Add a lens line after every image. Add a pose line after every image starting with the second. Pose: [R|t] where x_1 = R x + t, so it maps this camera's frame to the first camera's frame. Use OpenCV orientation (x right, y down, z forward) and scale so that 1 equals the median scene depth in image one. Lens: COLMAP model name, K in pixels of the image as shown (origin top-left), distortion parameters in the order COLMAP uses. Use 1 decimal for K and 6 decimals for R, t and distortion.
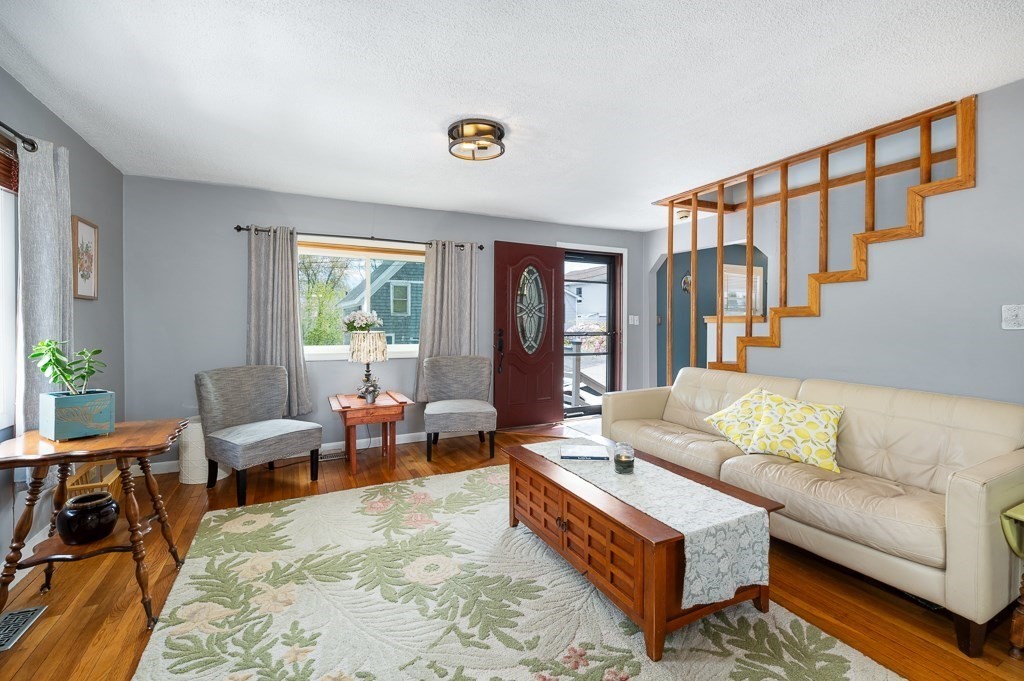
lens RADIAL K [[443.8, 0, 512.7], [0, 443.8, 330.6], [0, 0, 1]] dist [-0.001628, -0.000149]
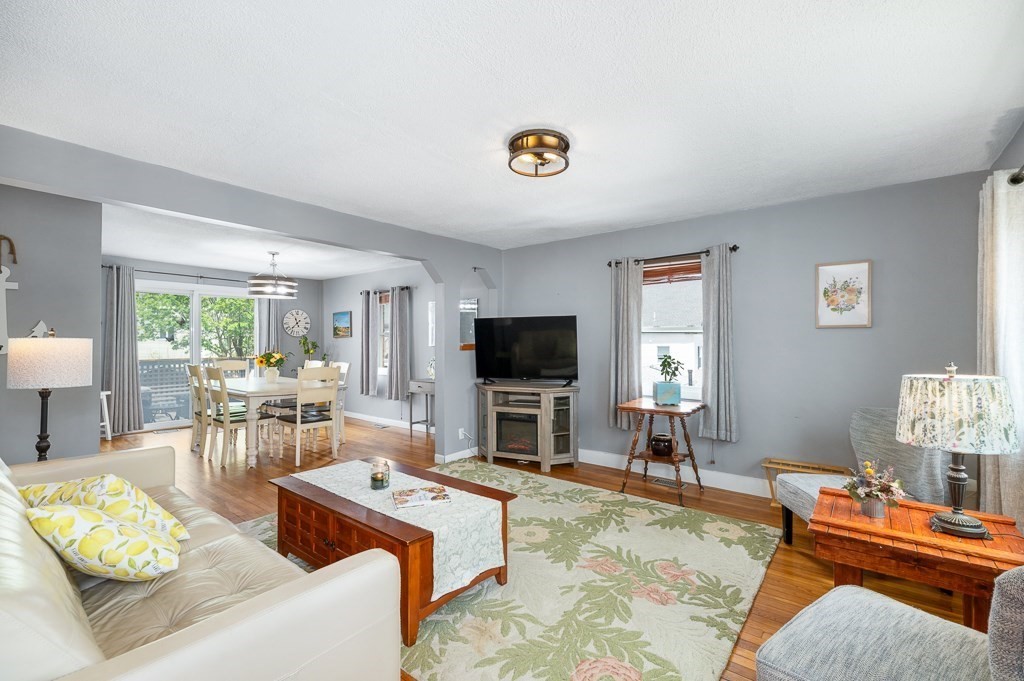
lens RADIAL K [[443.8, 0, 512.7], [0, 443.8, 330.6], [0, 0, 1]] dist [-0.001628, -0.000149]
pose [[-0.904651, -0.014176, -0.425917, 0.415456], [-0.012077, 0.999898, -0.007627, -0.054258], [0.425981, -0.001756, -0.904730, 2.082596]]
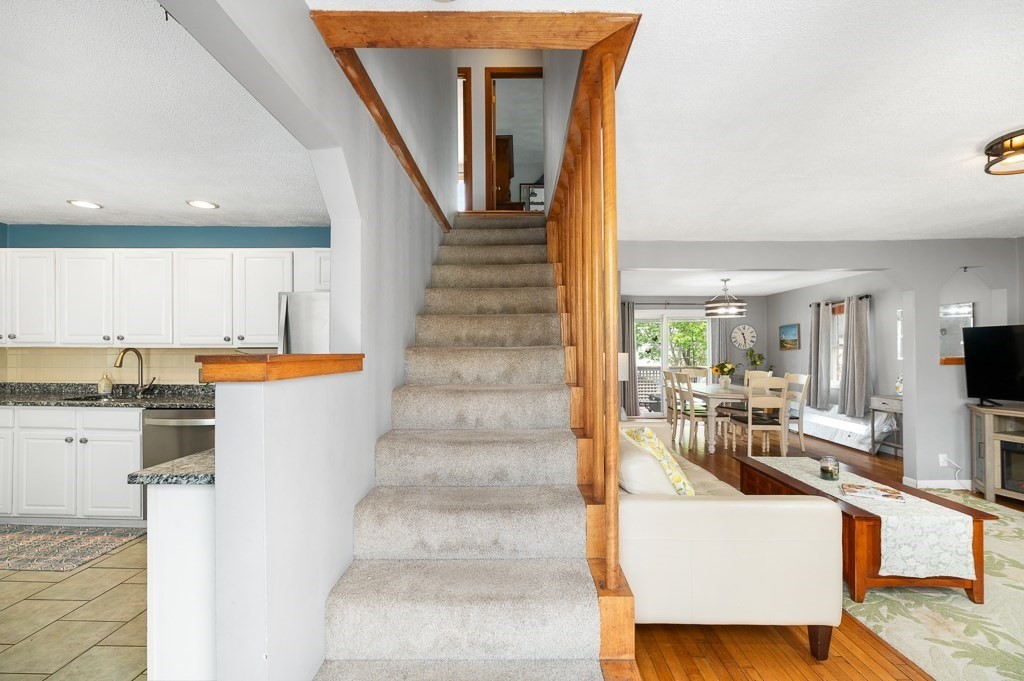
lens RADIAL K [[433.9, 0, 510.8], [0, 433.9, 353.4], [0, 0, 1]] dist [-0.000682, -0.000357]
pose [[-0.880061, -0.003877, 0.474846, 0.458487], [0.006910, 0.999756, 0.020969, -0.071147], [-0.474811, 0.021735, -0.879819, 2.496382]]
